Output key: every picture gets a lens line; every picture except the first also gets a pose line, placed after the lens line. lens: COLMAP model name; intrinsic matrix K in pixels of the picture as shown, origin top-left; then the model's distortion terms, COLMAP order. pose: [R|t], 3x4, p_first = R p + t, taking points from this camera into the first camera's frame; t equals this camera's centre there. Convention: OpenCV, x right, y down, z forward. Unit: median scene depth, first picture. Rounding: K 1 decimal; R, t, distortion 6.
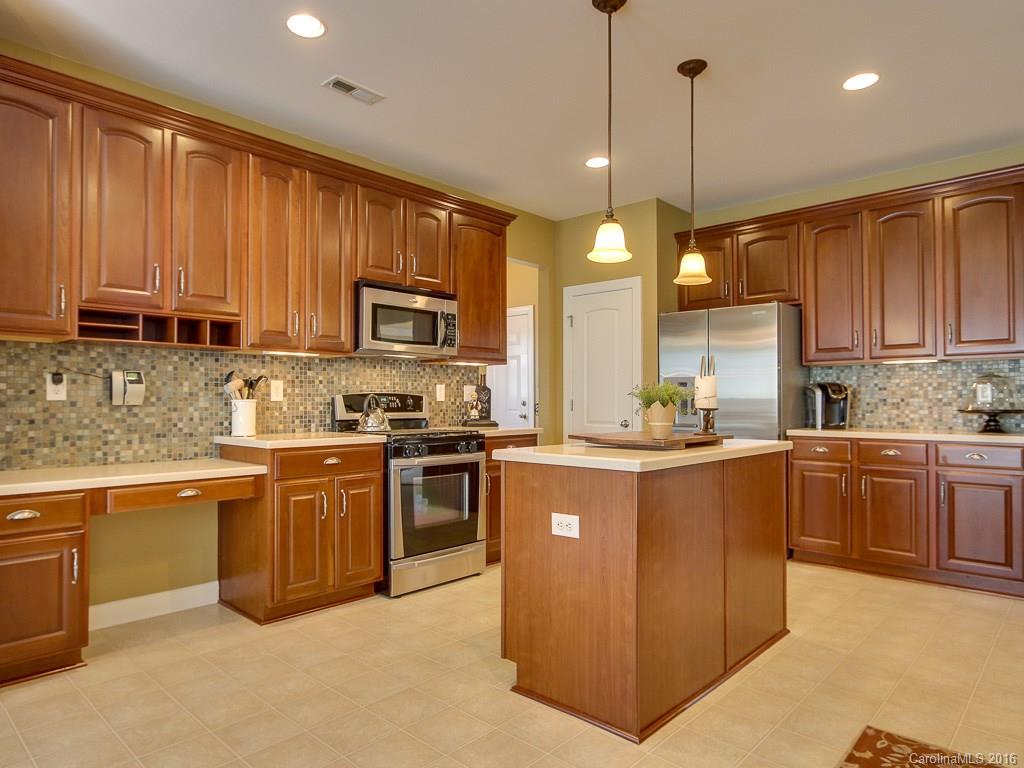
lens RADIAL K [[630.5, 0, 512.0], [0, 630.5, 384.0], [0, 0, 1]] dist [-0.003054, -0.001757]
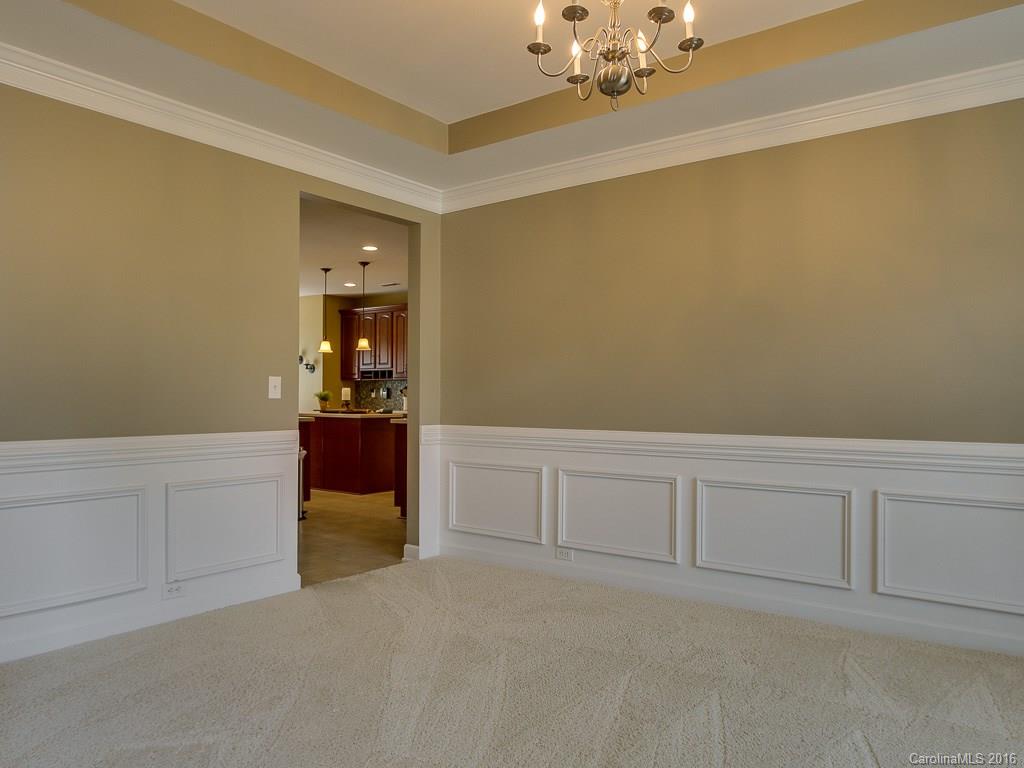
lens RADIAL K [[735.9, 0, 512.0], [0, 735.9, 384.0], [0, 0, 1]] dist [-0.010909, -0.000648]
pose [[0.107249, -0.017993, -0.994069, 2.605461], [0.024772, 0.999574, -0.015420, 0.027485], [0.993924, -0.022971, 0.107649, 1.024447]]
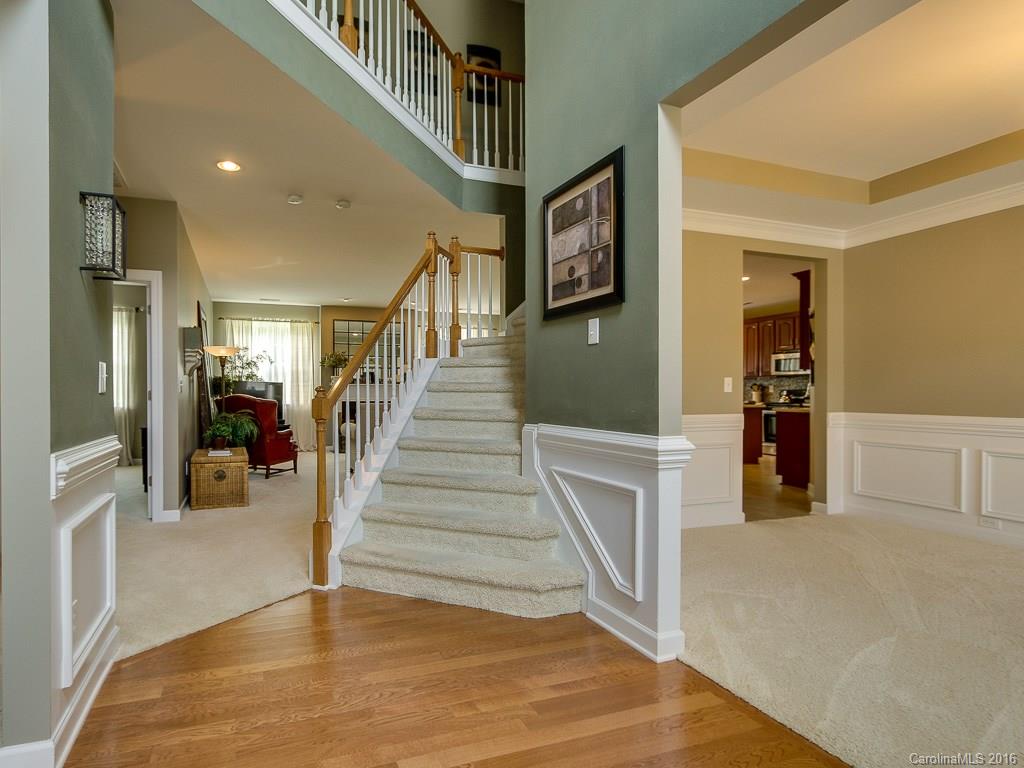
lens RADIAL K [[555.9, 0, 437.5], [0, 555.9, 389.0], [0, 0, 1]] dist [0.000030, 0.001006]
pose [[-0.460775, -0.006577, -0.887493, 2.866058], [0.024298, 0.999504, -0.020022, 0.025473], [0.887184, -0.030790, -0.460387, 0.788401]]
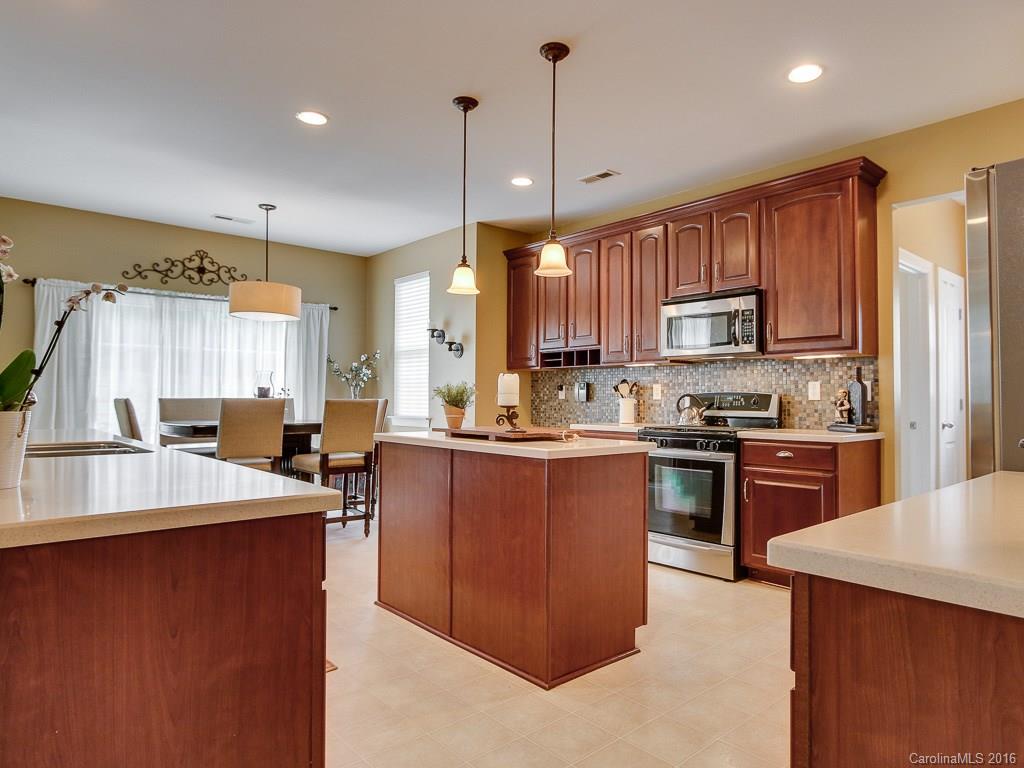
lens RADIAL K [[641.8, 0, 547.2], [0, 641.8, 374.7], [0, 0, 1]] dist [-0.001682, -0.000269]
pose [[-0.076493, -0.040506, -0.996247, 1.010482], [0.021377, 0.998878, -0.042254, 0.026538], [0.996841, -0.024529, -0.075541, 0.858891]]
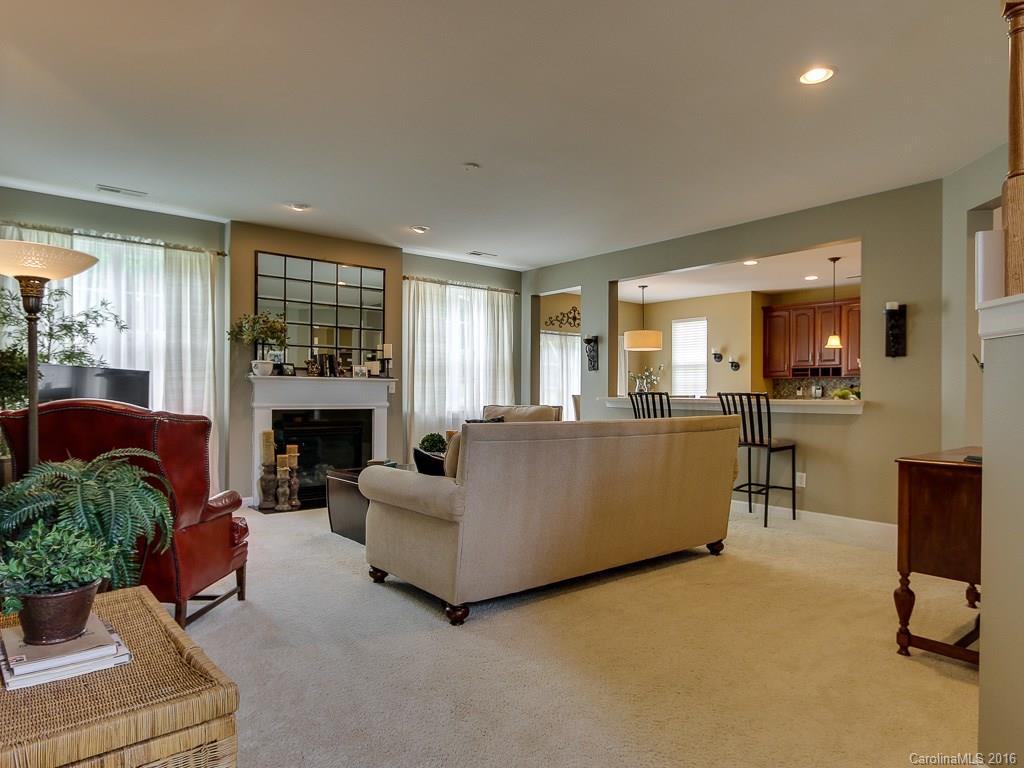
lens RADIAL K [[630.5, 0, 512.0], [0, 630.5, 384.0], [0, 0, 1]] dist [-0.003054, -0.001757]
pose [[-0.124256, -0.016761, -0.992109, 2.173133], [0.021368, 0.999580, -0.019563, -0.000351], [0.992020, -0.023631, -0.123846, -0.081366]]
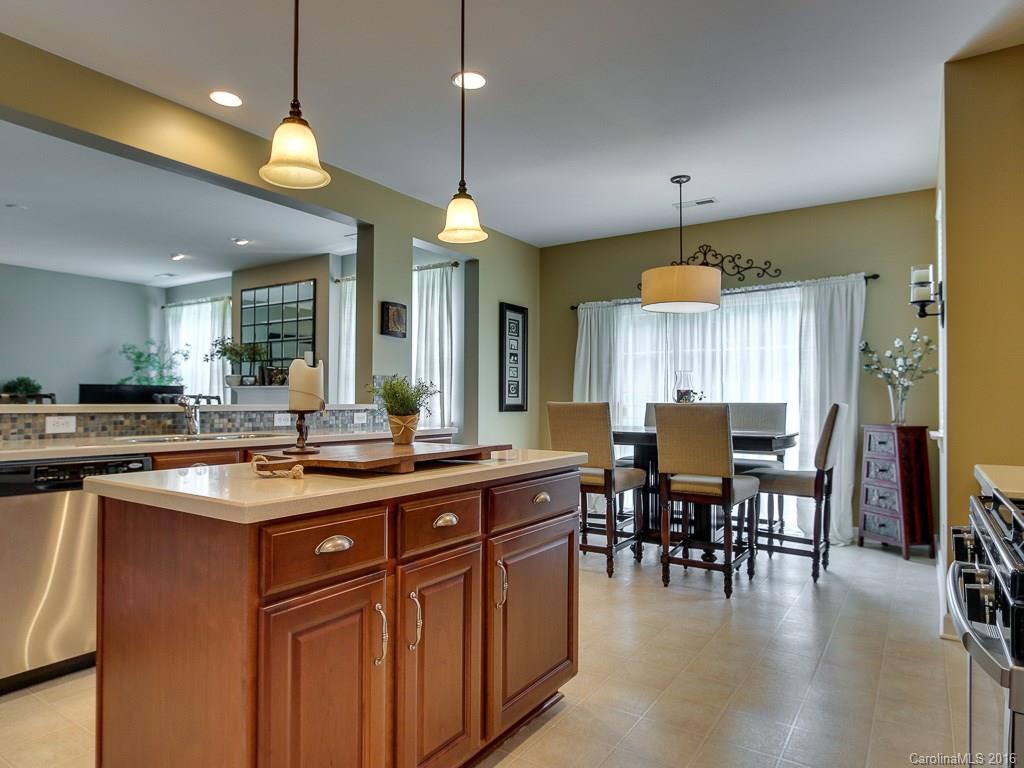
lens RADIAL K [[630.5, 0, 512.0], [0, 630.5, 384.0], [0, 0, 1]] dist [-0.003054, -0.001757]
pose [[-0.985317, -0.010404, -0.170420, 0.157831], [-0.001204, 0.998540, -0.053999, 0.035478], [0.170733, -0.053001, -0.983891, 1.254137]]
